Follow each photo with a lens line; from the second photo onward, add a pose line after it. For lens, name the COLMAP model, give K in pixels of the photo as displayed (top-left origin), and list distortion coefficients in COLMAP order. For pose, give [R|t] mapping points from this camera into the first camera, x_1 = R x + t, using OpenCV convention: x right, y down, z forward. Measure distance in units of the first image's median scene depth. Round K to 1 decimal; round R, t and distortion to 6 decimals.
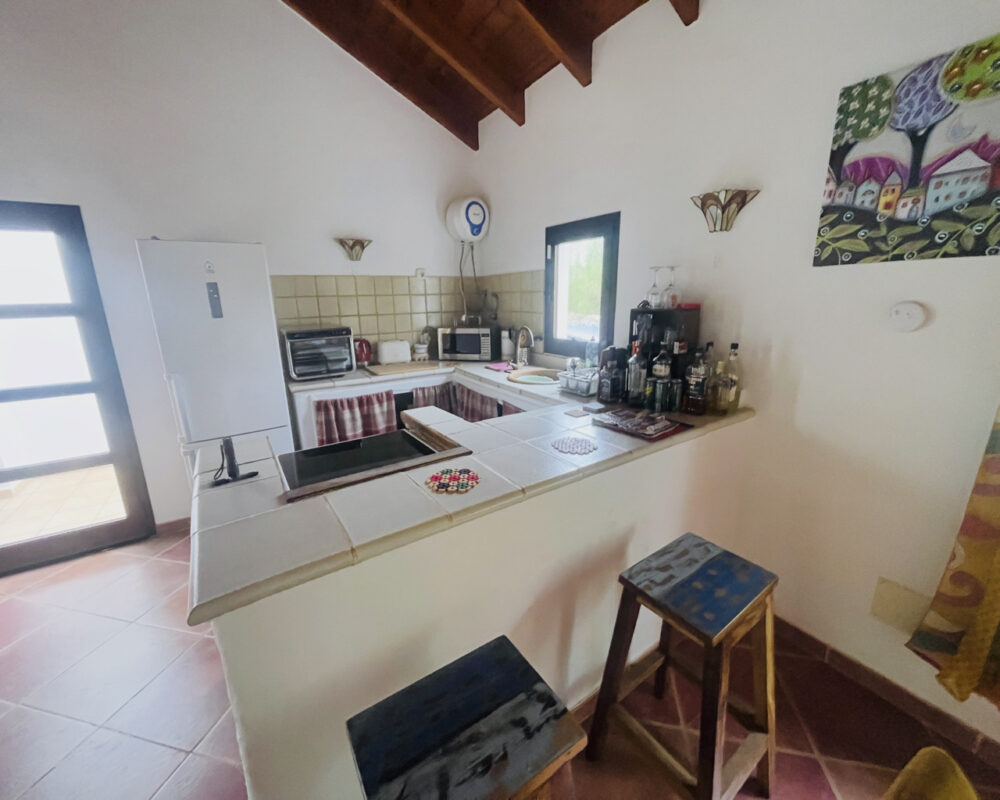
lens RADIAL K [[402.8, 0, 500.9], [0, 402.8, 390.1], [0, 0, 1]] dist [-0.000435, -0.000105]
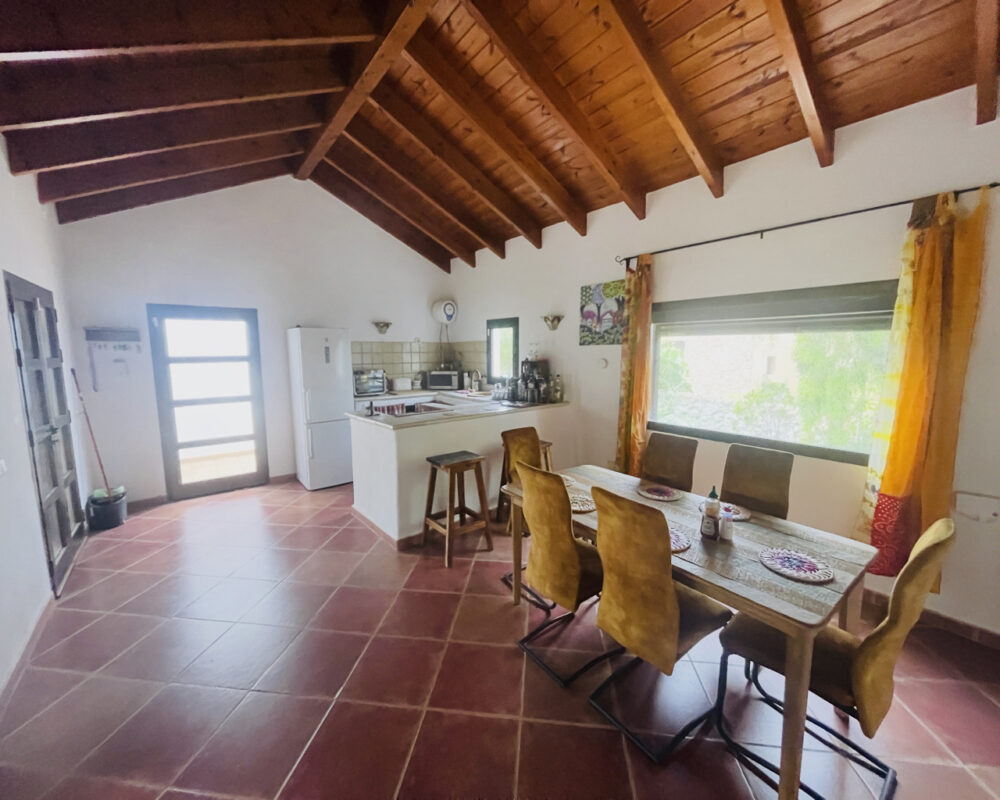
lens RADIAL K [[402.8, 0, 499.3], [0, 402.8, 398.0], [0, 0, 1]] dist [-0.000435, -0.000105]
pose [[0.995772, 0.001137, 0.091856, -0.006210], [0.009272, 0.993574, -0.112808, 0.202096], [-0.091394, 0.113183, 0.989362, -0.935182]]
